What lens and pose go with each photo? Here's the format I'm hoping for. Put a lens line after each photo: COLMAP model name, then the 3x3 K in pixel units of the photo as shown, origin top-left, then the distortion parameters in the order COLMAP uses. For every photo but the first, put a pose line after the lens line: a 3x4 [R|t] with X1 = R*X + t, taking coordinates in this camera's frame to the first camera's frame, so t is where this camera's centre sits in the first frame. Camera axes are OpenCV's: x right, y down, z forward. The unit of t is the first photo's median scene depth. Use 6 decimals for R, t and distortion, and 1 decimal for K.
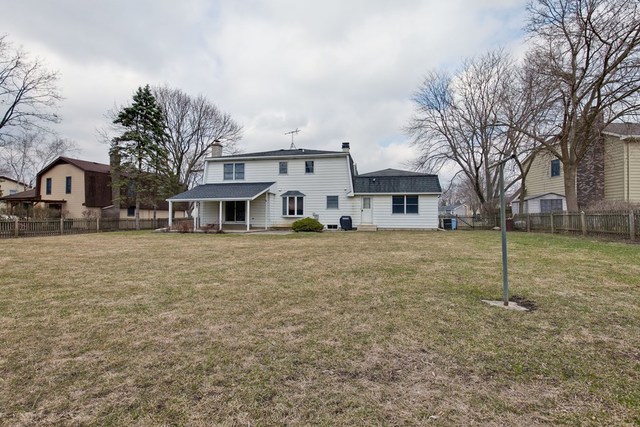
lens RADIAL K [[299.5, 0, 303.4], [0, 299.5, 212.5], [0, 0, 1]] dist [-0.001366, -0.000096]
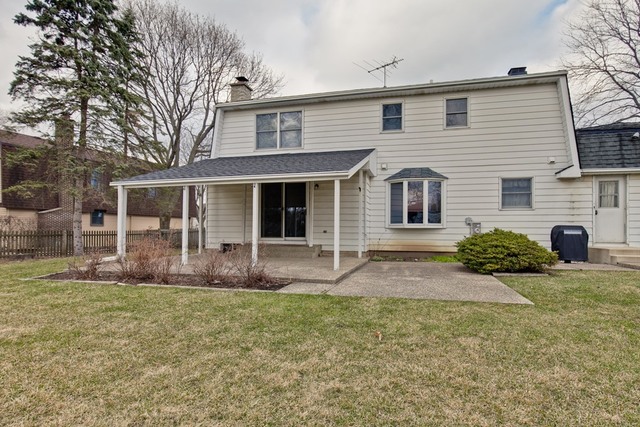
lens RADIAL K [[296.6, 0, 321.2], [0, 296.6, 220.3], [0, 0, 1]] dist [-0.014186, -0.000165]
pose [[0.999998, -0.001833, -0.001170, -0.173701], [0.001829, 0.999993, -0.003260, 0.005246], [0.001176, 0.003258, 0.999994, 0.569365]]
